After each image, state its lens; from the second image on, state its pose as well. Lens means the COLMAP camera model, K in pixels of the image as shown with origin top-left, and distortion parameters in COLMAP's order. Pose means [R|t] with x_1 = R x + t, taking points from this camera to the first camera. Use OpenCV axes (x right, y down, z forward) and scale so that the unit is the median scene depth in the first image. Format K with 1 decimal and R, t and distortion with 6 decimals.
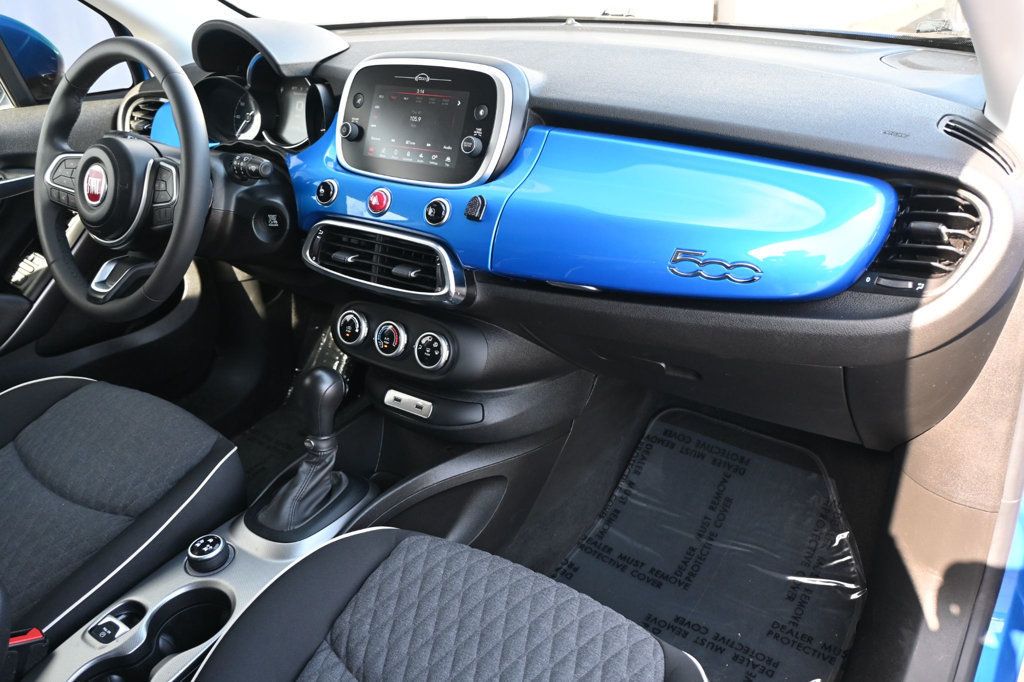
lens RADIAL K [[822.2, 0, 512.5], [0, 822.2, 339.5], [0, 0, 1]] dist [0.000573, 0.003354]
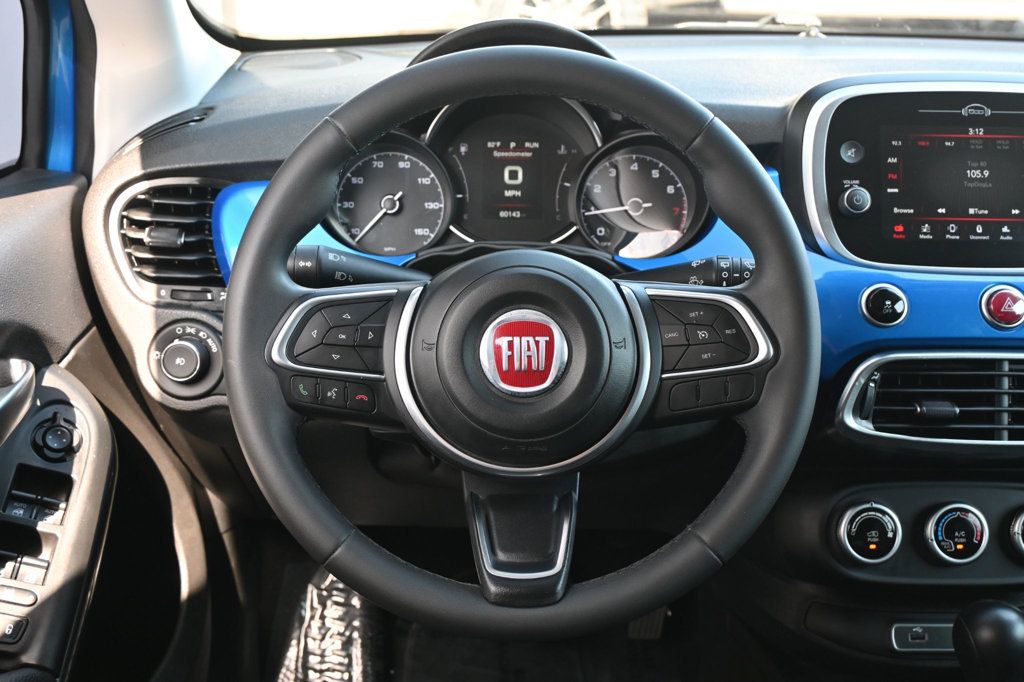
lens RADIAL K [[1201.6, 0, 514.7], [0, 1201.6, 341.8], [0, 0, 1]] dist [0.037871, 0.000000]
pose [[0.796945, -0.135225, 0.588721, -0.945808], [0.213358, 0.974815, -0.064911, -0.154934], [-0.565116, 0.177338, 0.805726, 0.465927]]
